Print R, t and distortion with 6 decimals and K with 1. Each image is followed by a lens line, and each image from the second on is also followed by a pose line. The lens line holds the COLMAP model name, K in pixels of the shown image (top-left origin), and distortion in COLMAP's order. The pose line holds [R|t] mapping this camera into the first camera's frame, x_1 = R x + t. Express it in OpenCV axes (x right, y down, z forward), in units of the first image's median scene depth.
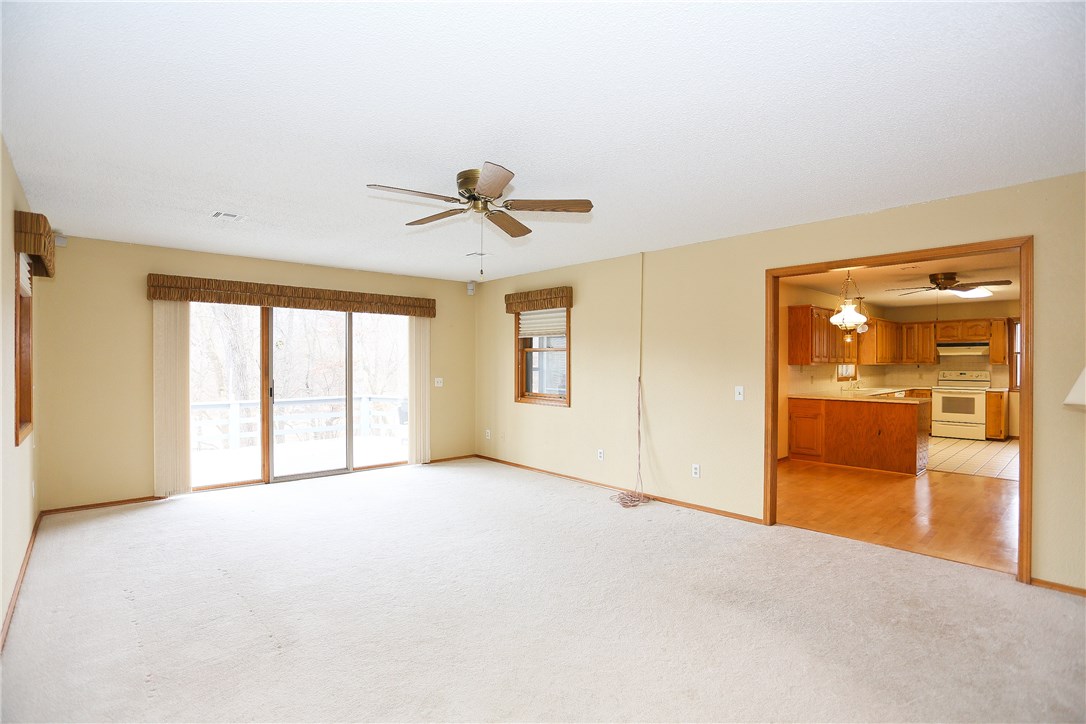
lens RADIAL K [[519.9, 0, 539.6], [0, 519.9, 365.3], [0, 0, 1]] dist [-0.072402, 0.030651]
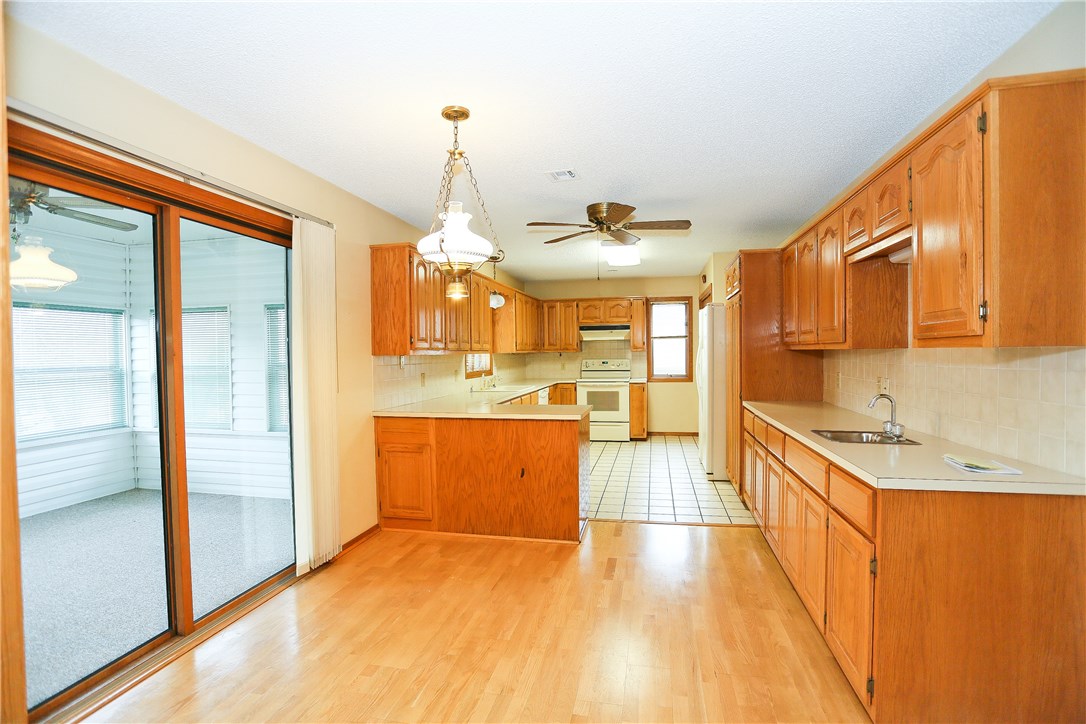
lens RADIAL K [[524.0, 0, 540.0], [0, 524.0, 362.9], [0, 0, 1]] dist [-0.076683, 0.031151]
pose [[0.807032, -0.023805, 0.590028, 0.243205], [0.016925, 0.999709, 0.017184, 0.000528], [-0.590265, -0.003882, 0.807200, 0.363579]]
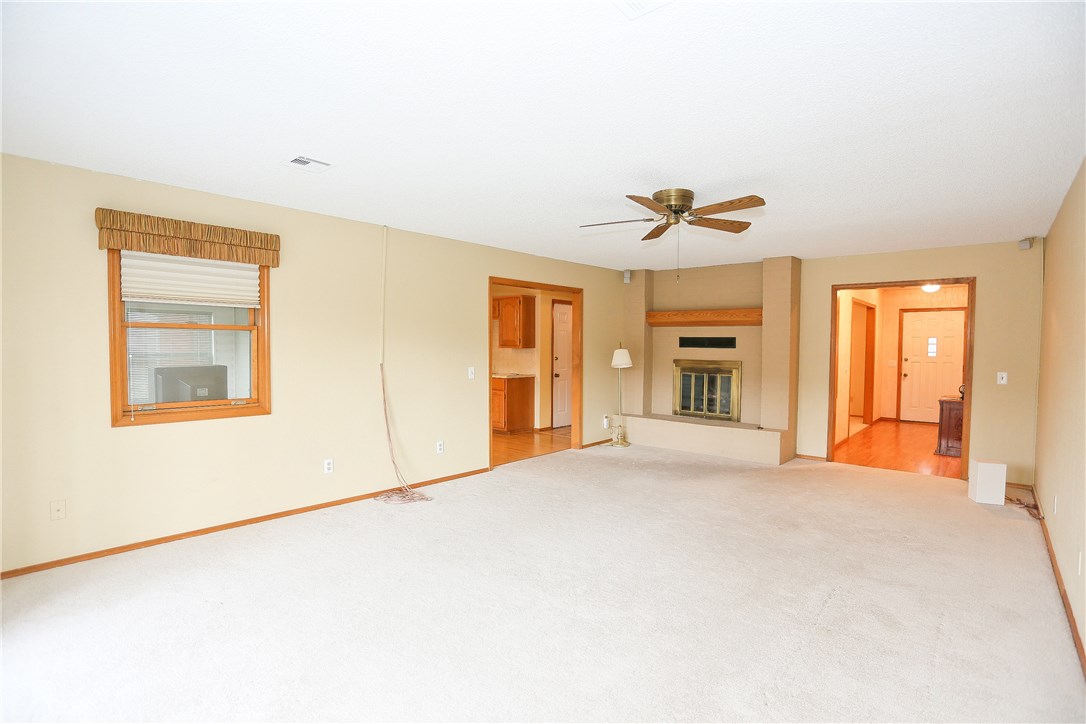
lens RADIAL K [[524.0, 0, 540.0], [0, 524.0, 362.9], [0, 0, 1]] dist [-0.076683, 0.031151]
pose [[-0.085184, -0.029577, 0.995926, -0.767679], [0.009249, 0.999493, 0.030474, -0.004607], [-0.996322, 0.011807, -0.084867, 0.841165]]
